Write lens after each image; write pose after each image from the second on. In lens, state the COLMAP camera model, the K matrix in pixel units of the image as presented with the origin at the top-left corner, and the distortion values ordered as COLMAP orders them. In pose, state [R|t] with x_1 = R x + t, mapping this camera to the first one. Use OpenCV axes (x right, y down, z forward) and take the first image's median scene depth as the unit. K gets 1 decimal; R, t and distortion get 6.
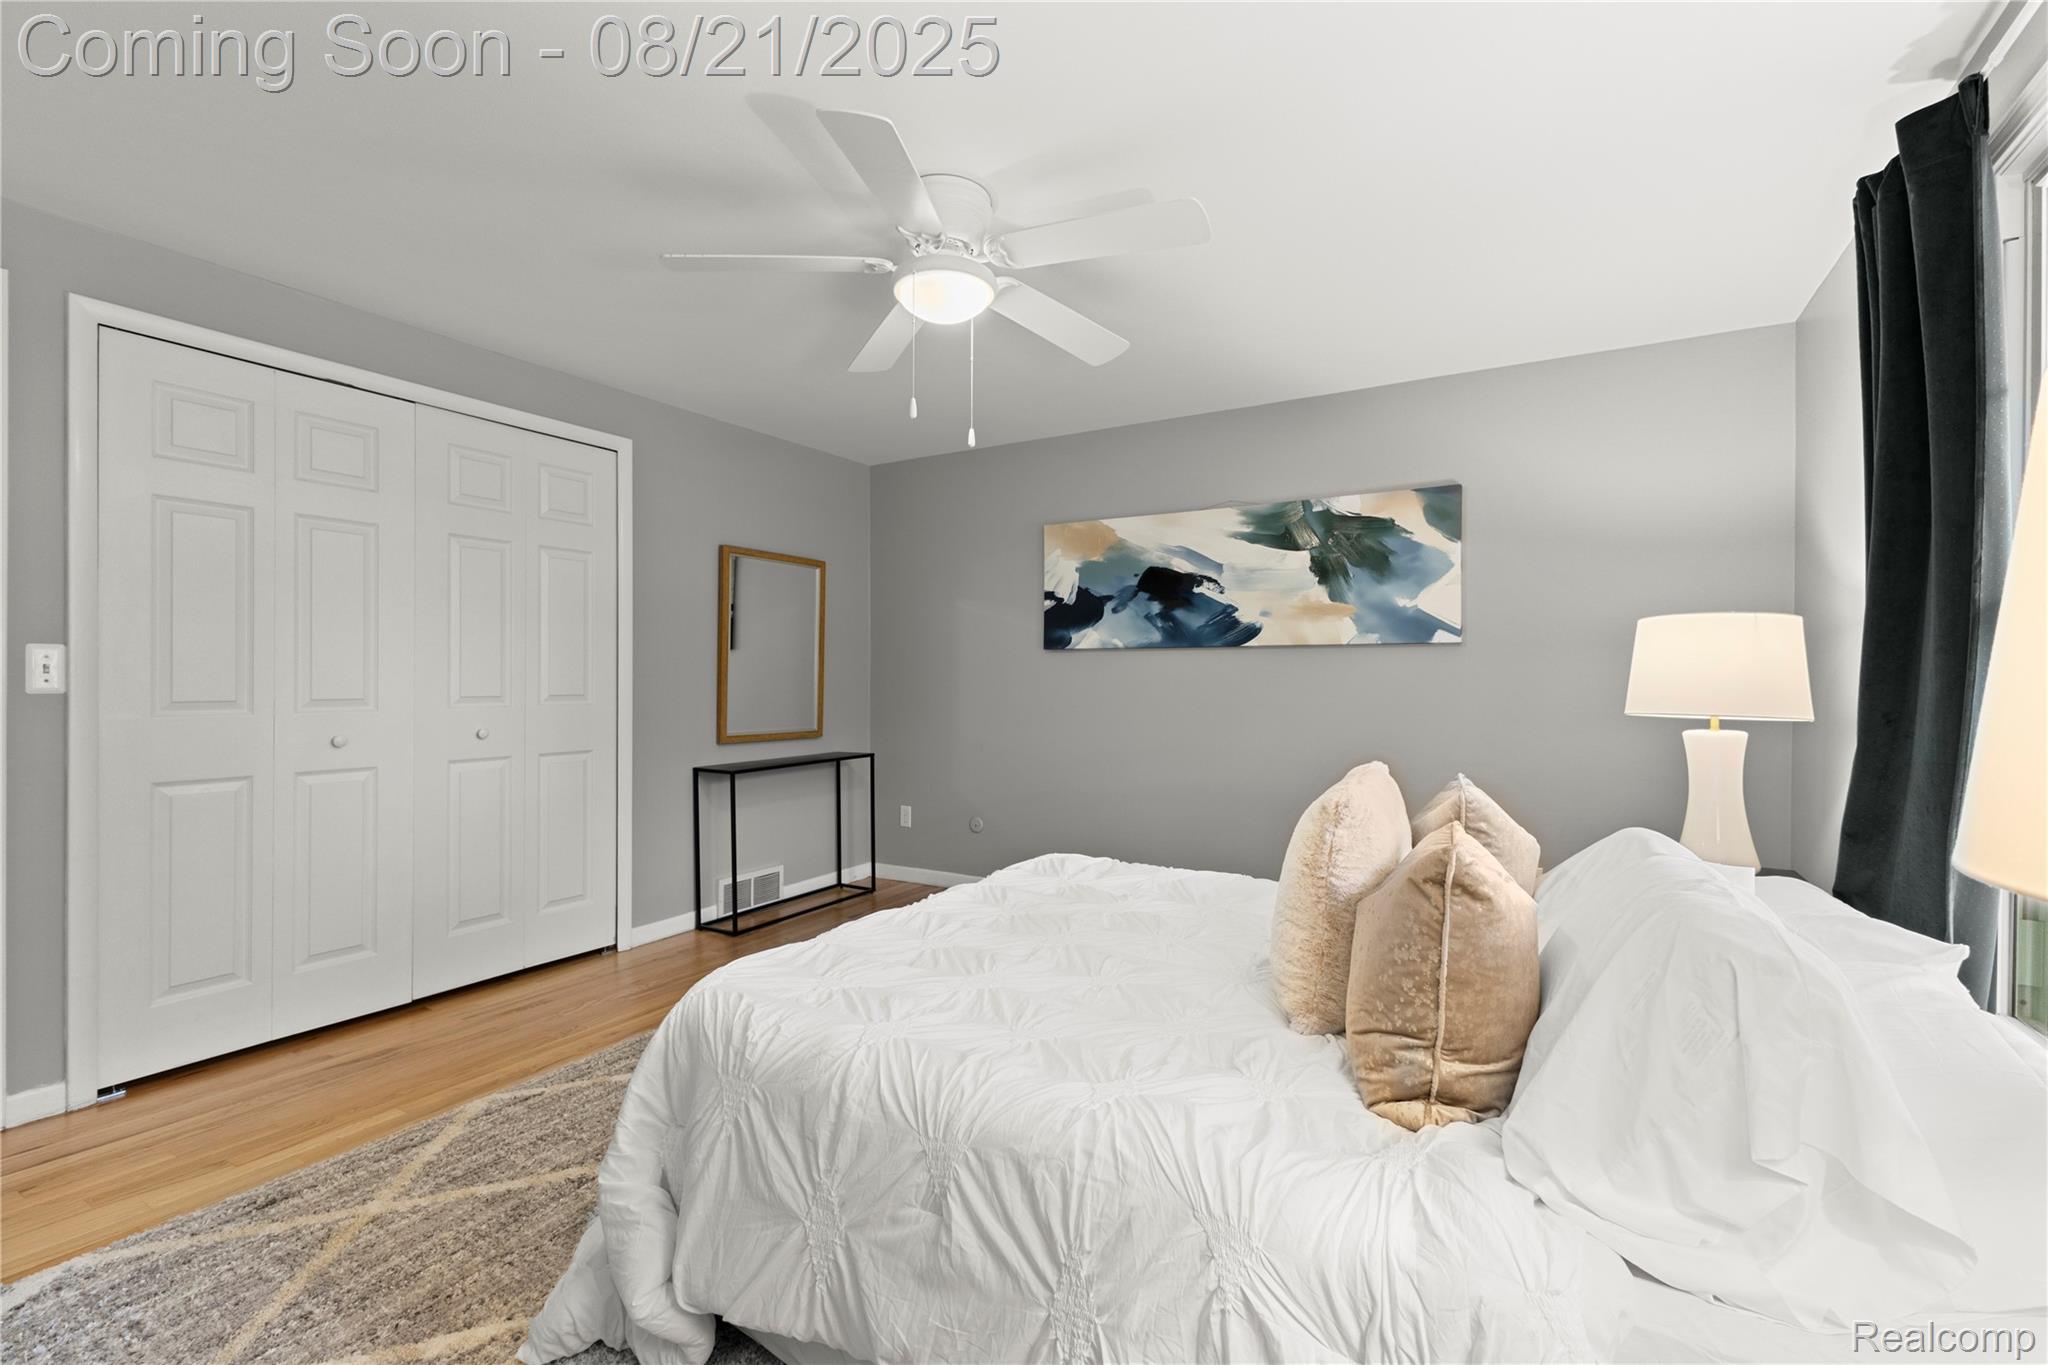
lens RADIAL K [[888.8, 0, 1024.3], [0, 888.8, 680.7], [0, 0, 1]] dist [0.001559, 0.000176]
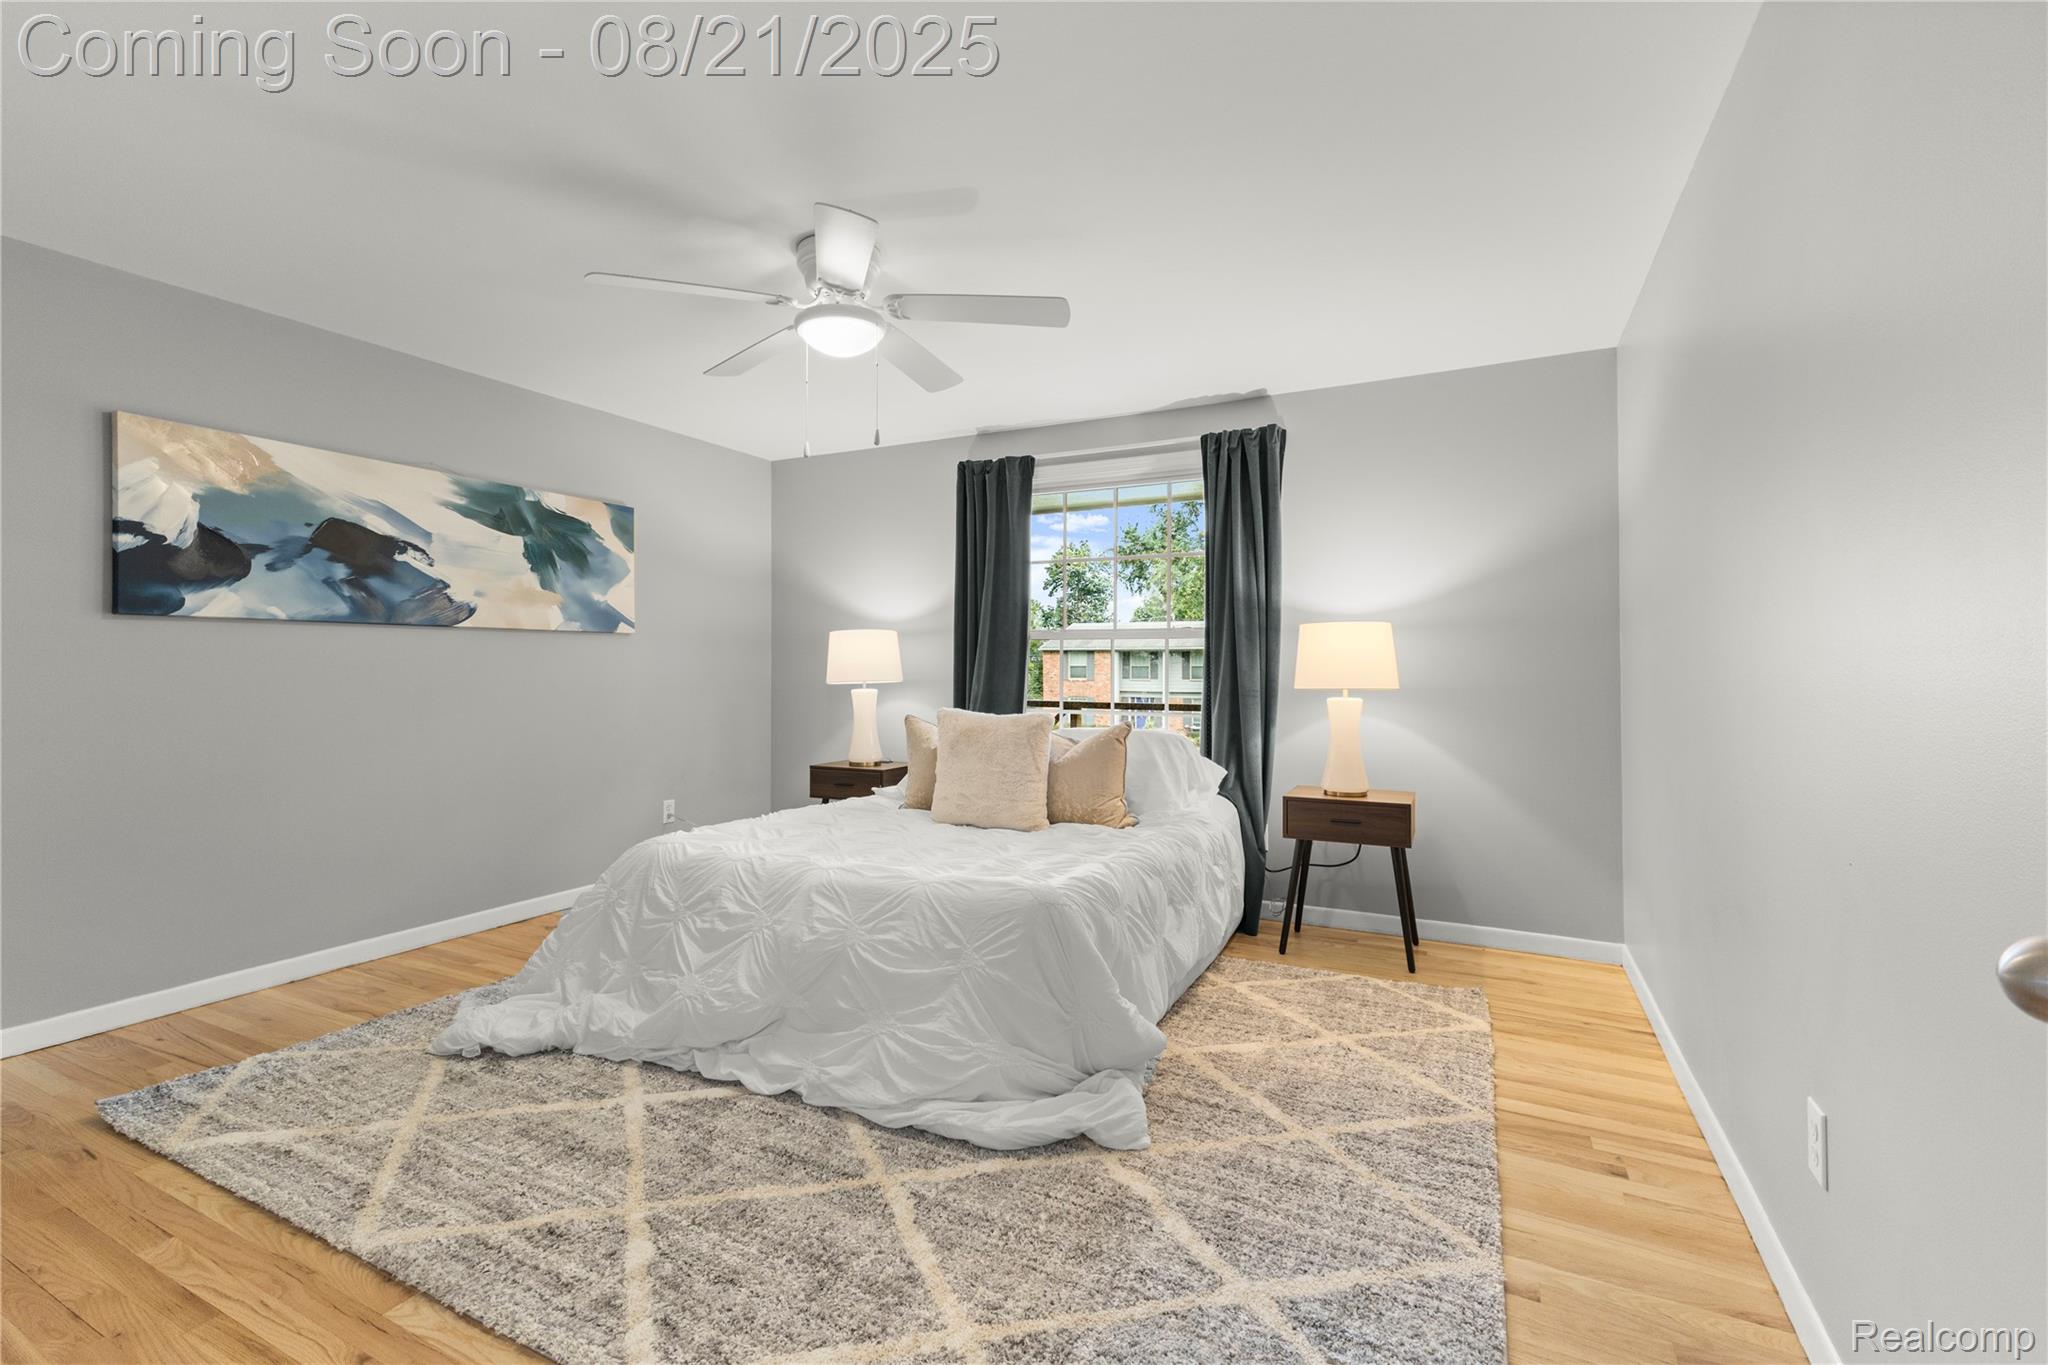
lens RADIAL K [[888.8, 0, 1026.3], [0, 888.8, 669.5], [0, 0, 1]] dist [0.001559, 0.000176]
pose [[-0.072168, -0.009540, 0.997347, -0.713343], [-0.000593, 0.999954, 0.009522, -0.003364], [-0.997392, 0.000095, -0.072170, 0.472631]]
